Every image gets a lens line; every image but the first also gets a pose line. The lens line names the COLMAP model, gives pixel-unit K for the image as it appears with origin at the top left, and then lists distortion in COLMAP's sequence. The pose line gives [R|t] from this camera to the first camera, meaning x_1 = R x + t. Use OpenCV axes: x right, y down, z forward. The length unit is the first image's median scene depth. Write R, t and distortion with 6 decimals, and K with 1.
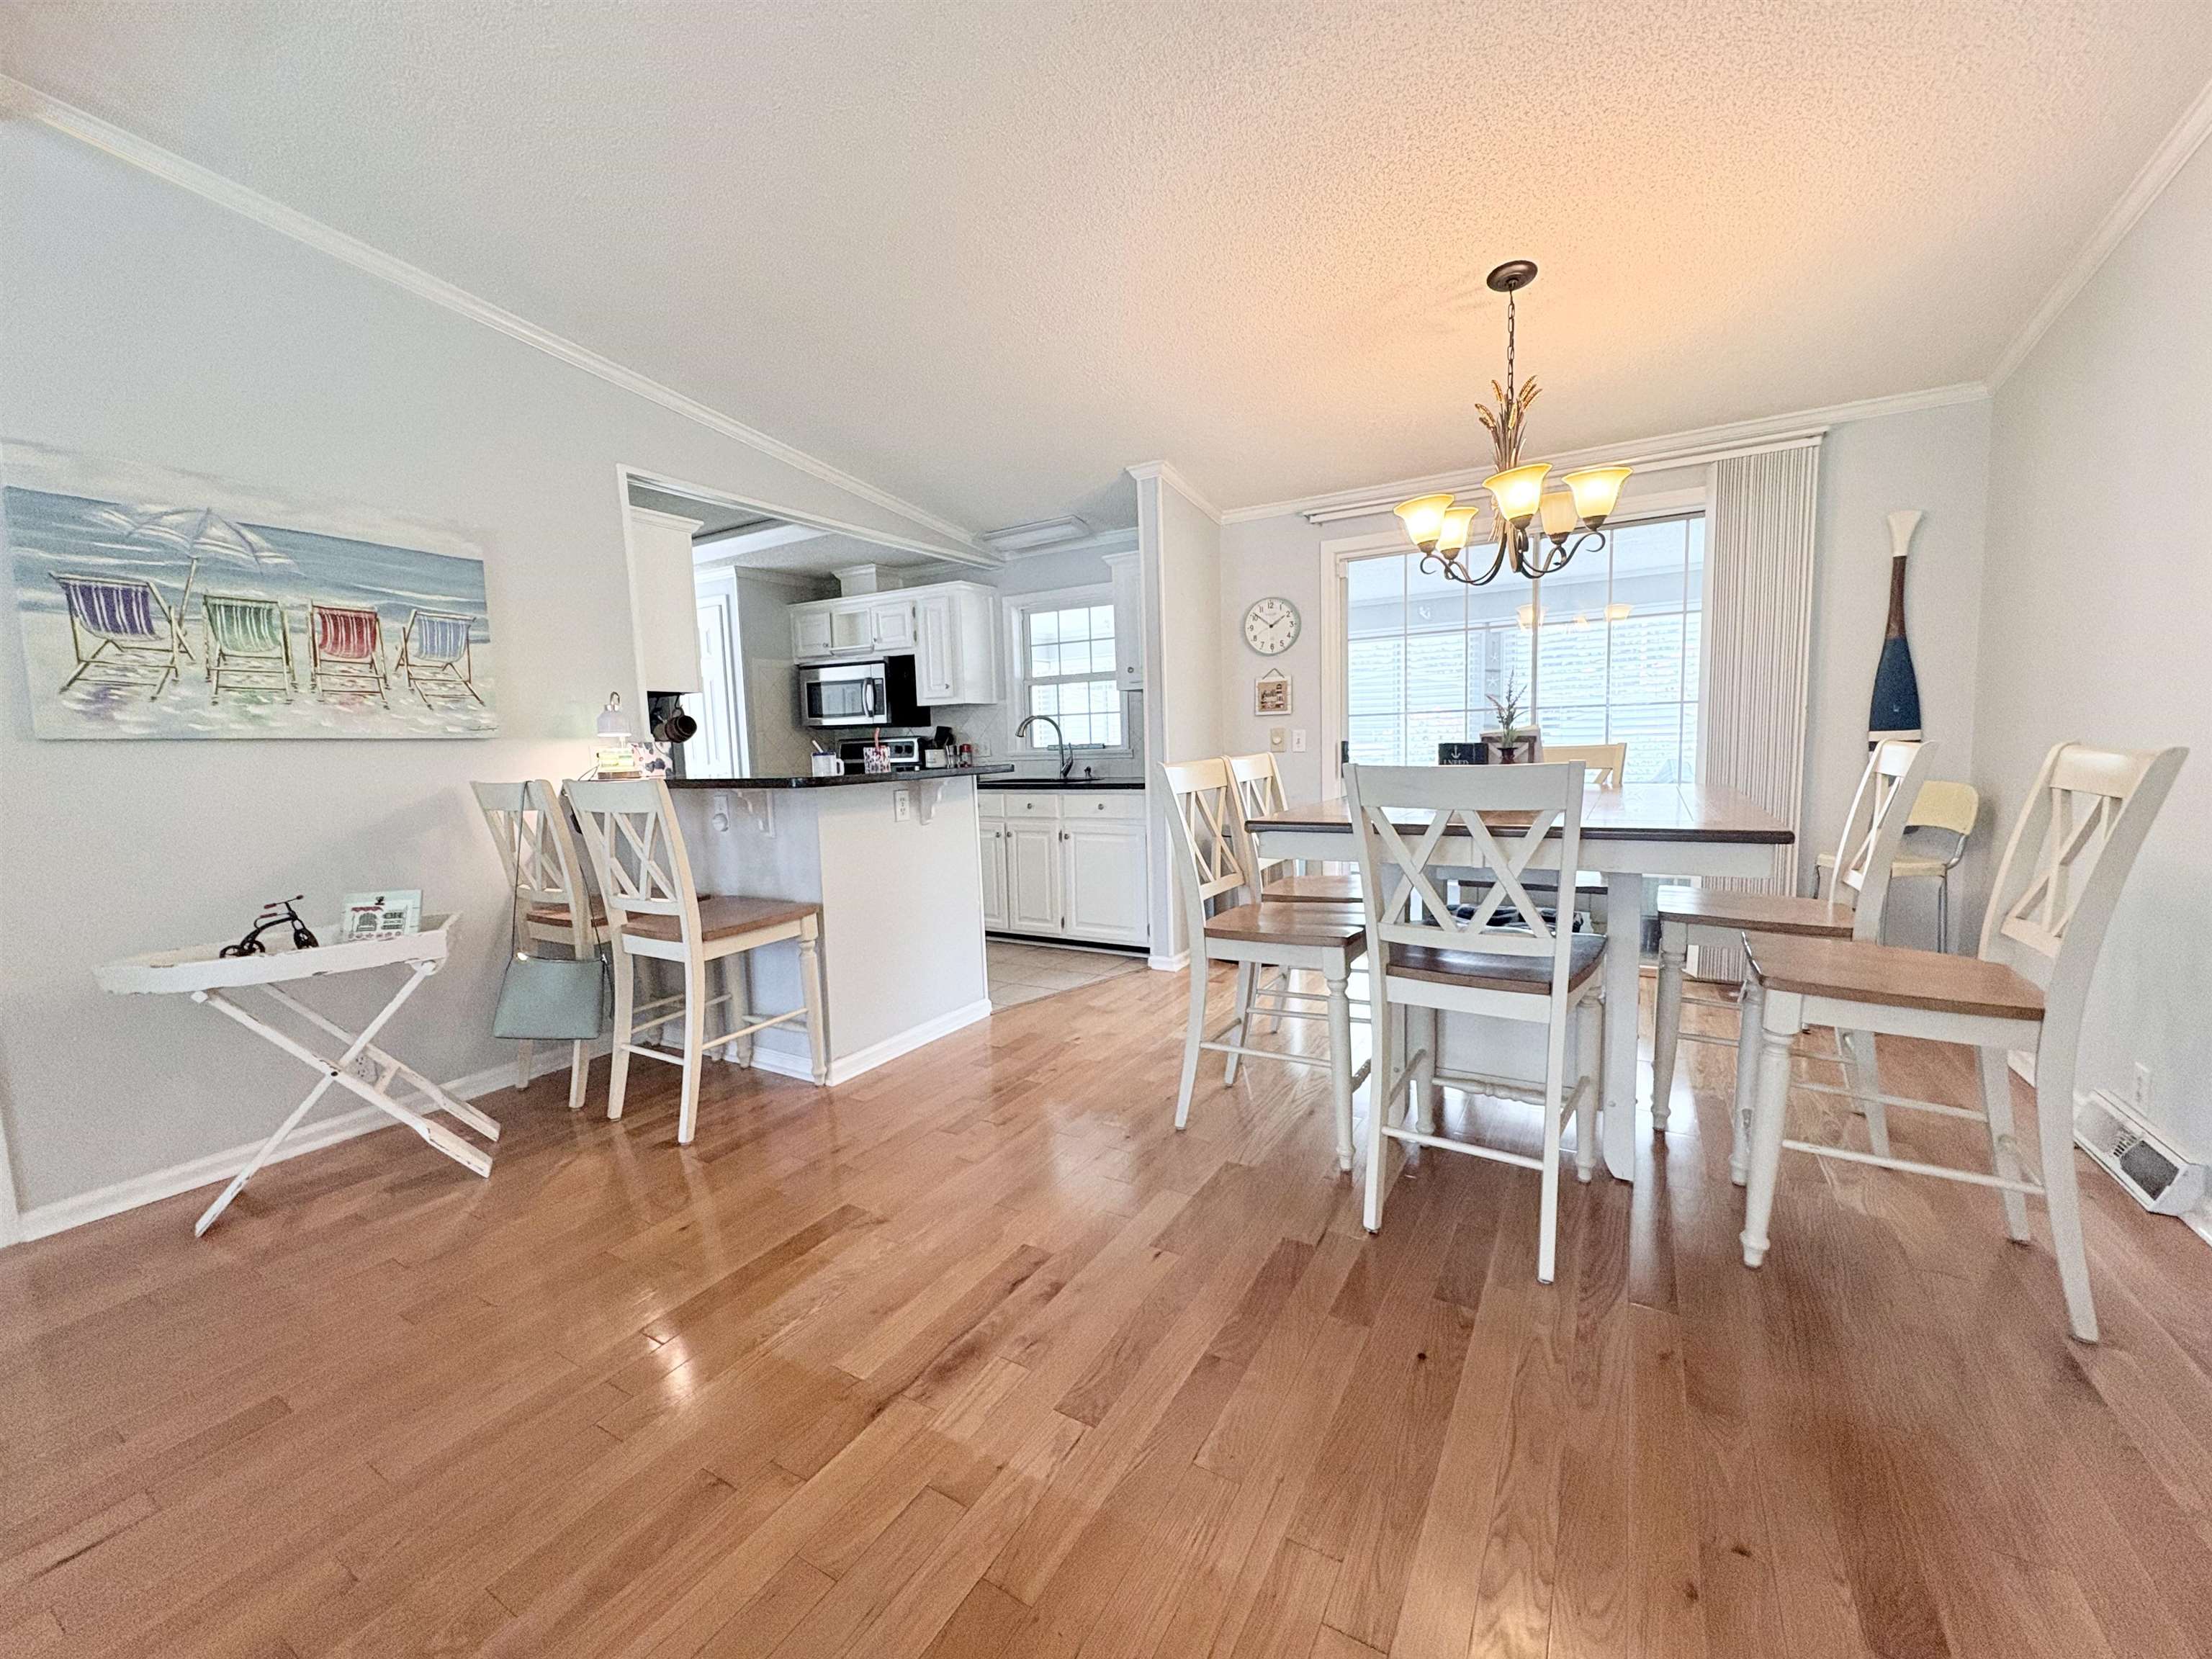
lens RADIAL K [[885.2, 0, 1106.0], [0, 885.2, 829.5], [0, 0, 1]] dist [-0.001104, -0.000161]
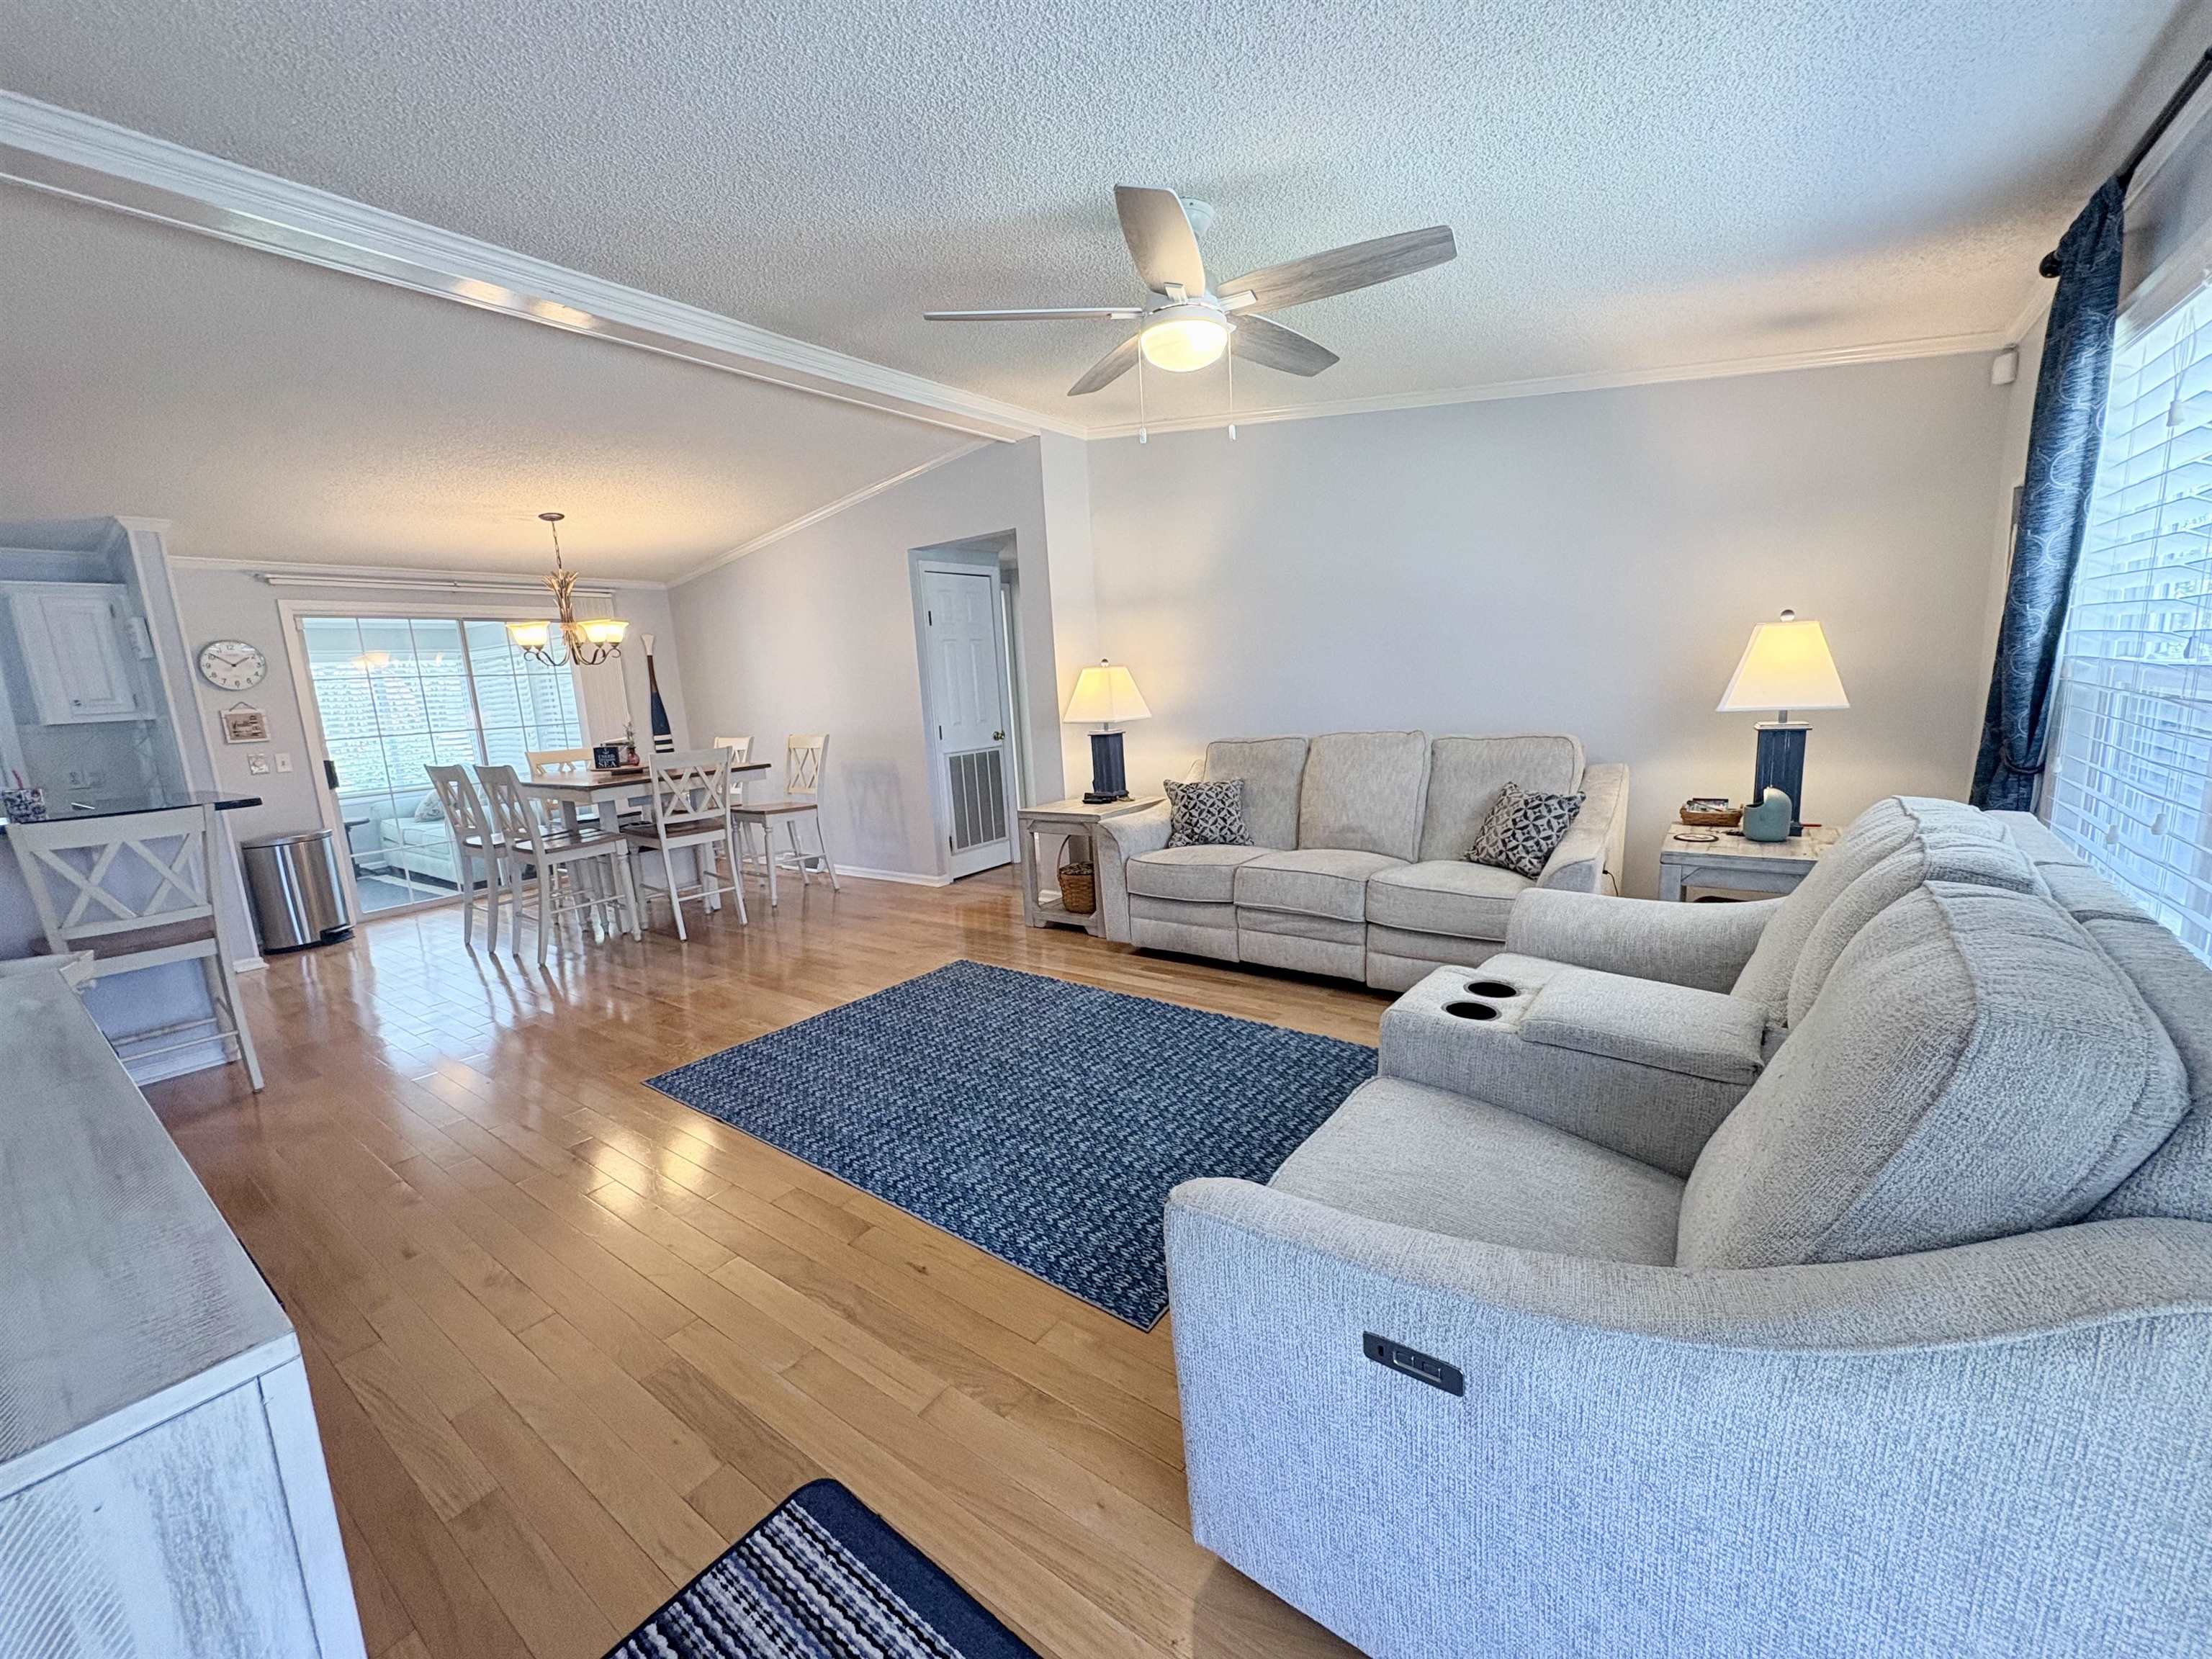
lens RADIAL K [[885.2, 0, 1106.0], [0, 885.2, 829.5], [0, 0, 1]] dist [-0.001104, -0.000161]
pose [[0.106373, -0.141322, 0.984232, -0.858037], [0.151613, 0.980579, 0.124412, 0.007250], [-0.982699, 0.135989, 0.125733, -0.226906]]
